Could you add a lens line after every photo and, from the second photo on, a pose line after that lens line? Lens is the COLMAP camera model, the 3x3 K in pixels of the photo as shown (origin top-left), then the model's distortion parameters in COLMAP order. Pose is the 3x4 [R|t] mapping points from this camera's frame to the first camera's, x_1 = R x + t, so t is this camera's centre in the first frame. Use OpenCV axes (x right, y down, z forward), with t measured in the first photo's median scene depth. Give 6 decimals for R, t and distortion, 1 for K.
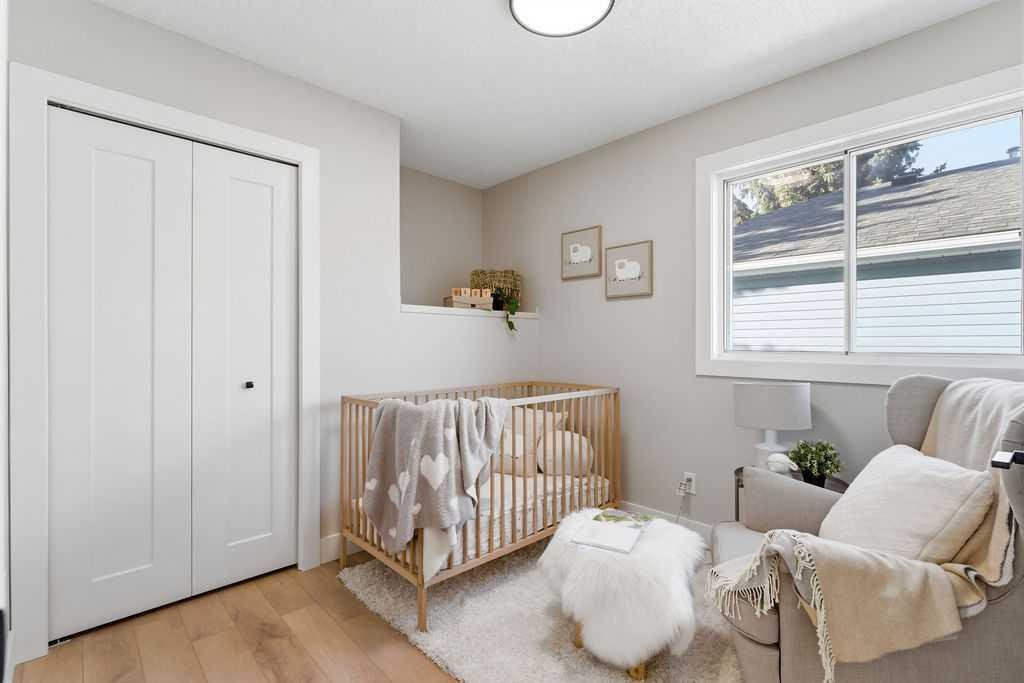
lens RADIAL K [[471.1, 0, 512.0], [0, 471.1, 341.5], [0, 0, 1]] dist [-0.001225, -0.000062]
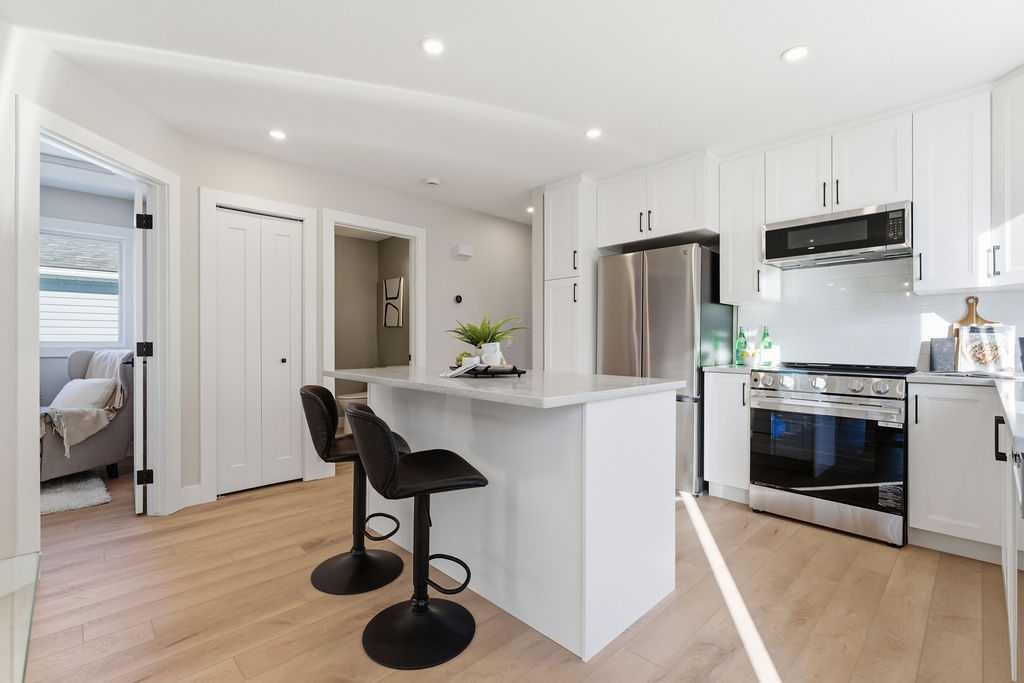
lens RADIAL K [[451.1, 0, 512.0], [0, 451.1, 345.5], [0, 0, 1]] dist [-0.001769, 0.000851]
pose [[-0.013811, -0.010725, 0.999847, -2.084163], [-0.003850, 0.999936, 0.010673, 0.025329], [-0.999897, -0.003702, -0.013852, -1.653045]]
